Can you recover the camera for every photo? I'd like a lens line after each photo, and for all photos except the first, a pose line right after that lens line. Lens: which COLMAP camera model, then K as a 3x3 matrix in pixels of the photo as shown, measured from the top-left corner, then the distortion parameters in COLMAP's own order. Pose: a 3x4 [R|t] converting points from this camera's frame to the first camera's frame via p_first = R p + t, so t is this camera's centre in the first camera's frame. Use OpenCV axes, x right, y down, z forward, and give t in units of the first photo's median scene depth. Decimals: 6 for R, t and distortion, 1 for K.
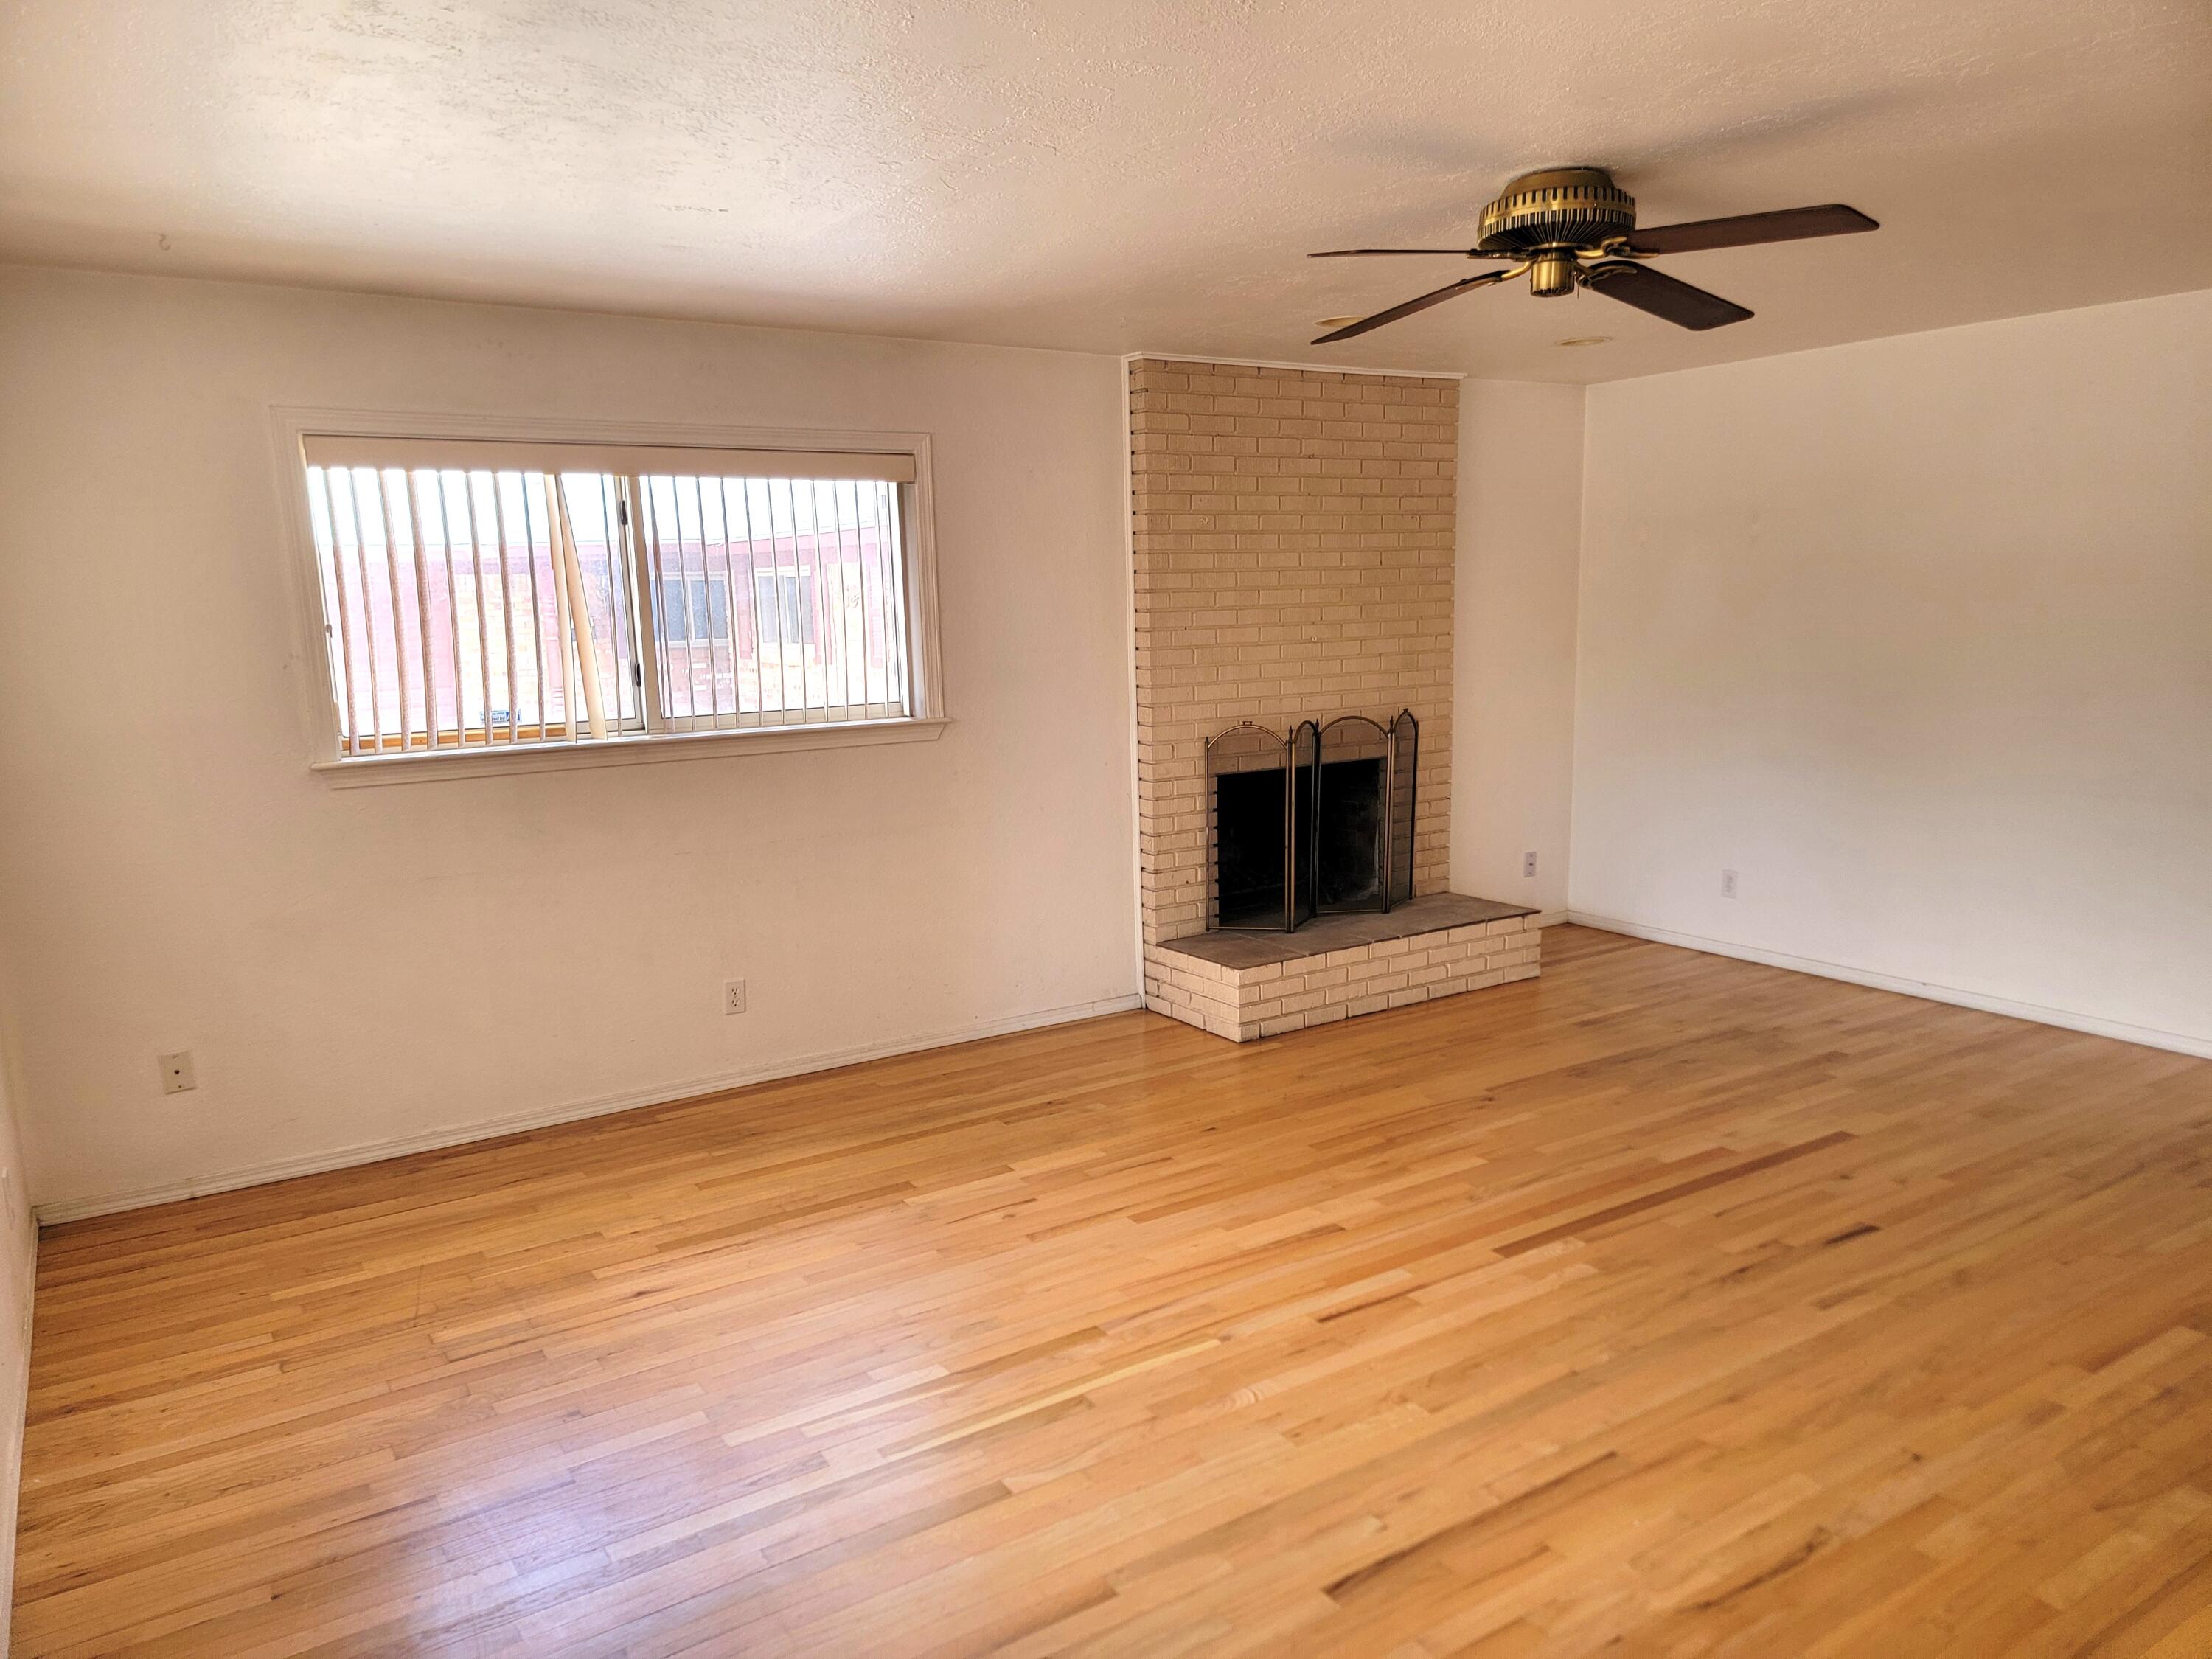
lens RADIAL K [[1544.9, 0, 1106.0], [0, 1544.9, 829.5], [0, 0, 1]] dist [0.040344, -0.004311]
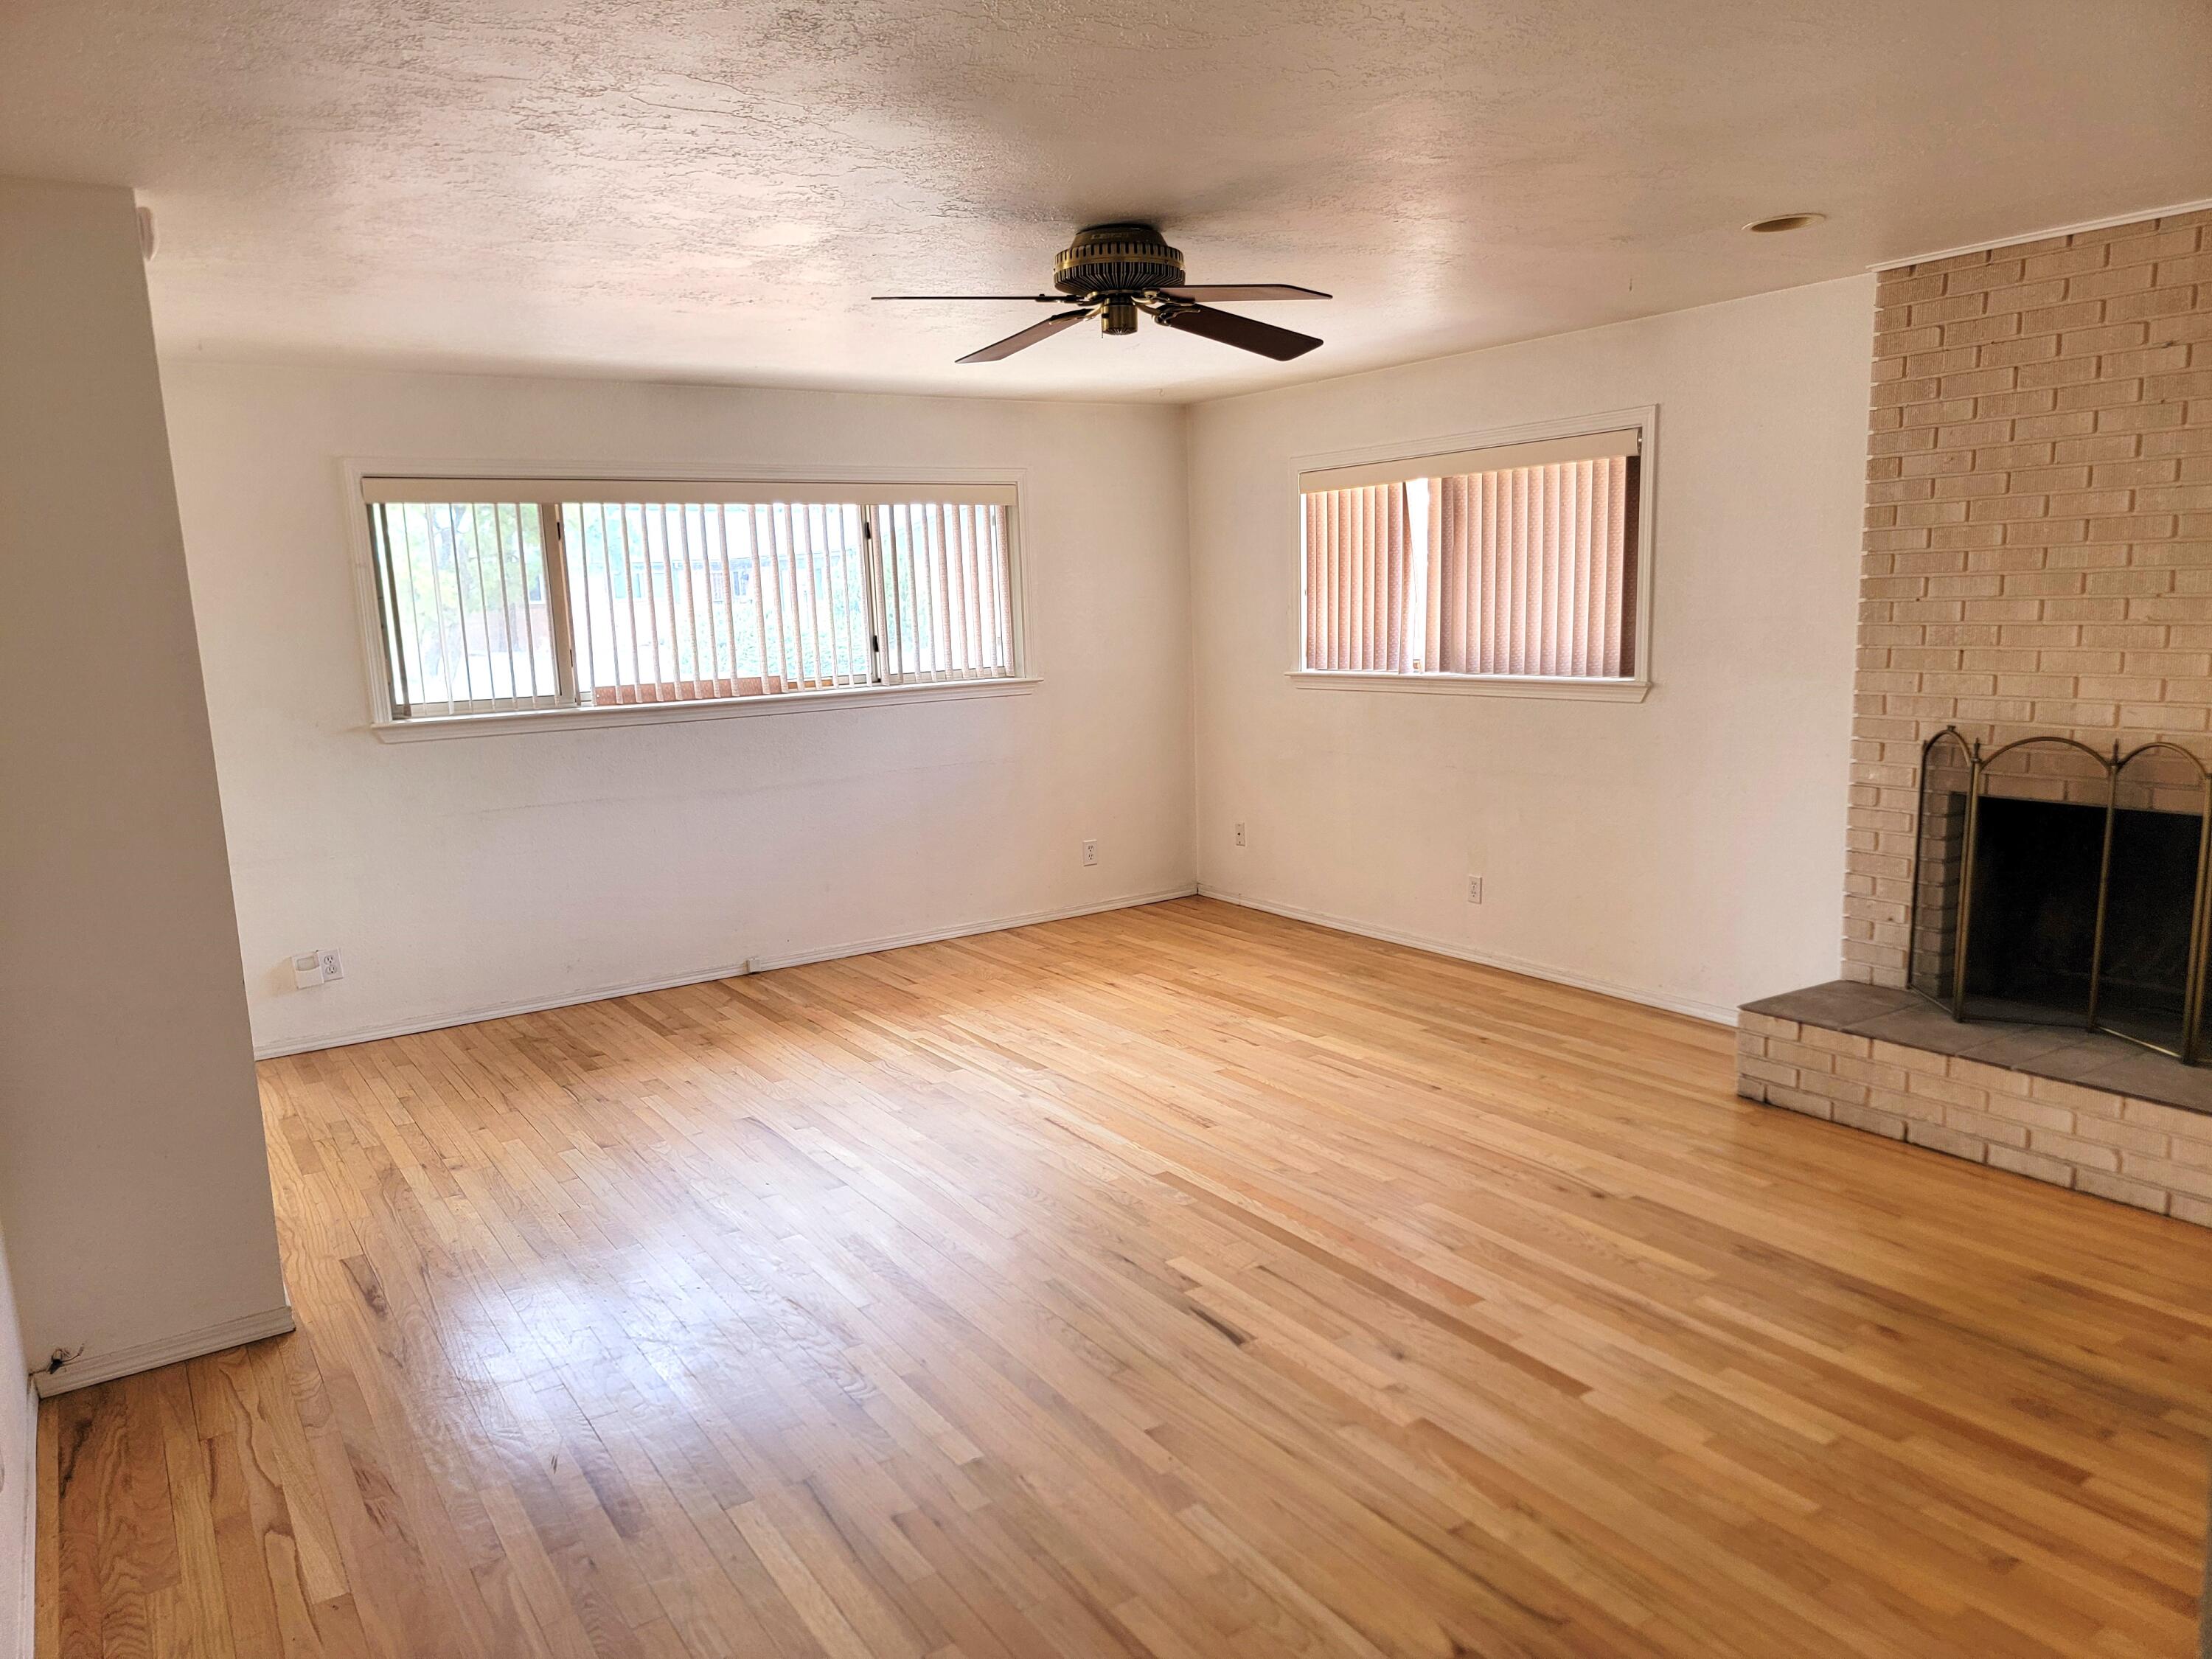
lens RADIAL K [[1544.9, 0, 1106.0], [0, 1544.9, 829.5], [0, 0, 1]] dist [0.040344, -0.004311]
pose [[0.014802, 0.177498, -0.984010, 1.070574], [-0.126836, 0.976501, 0.174235, -0.129103], [0.991813, 0.122228, 0.036967, 0.730998]]
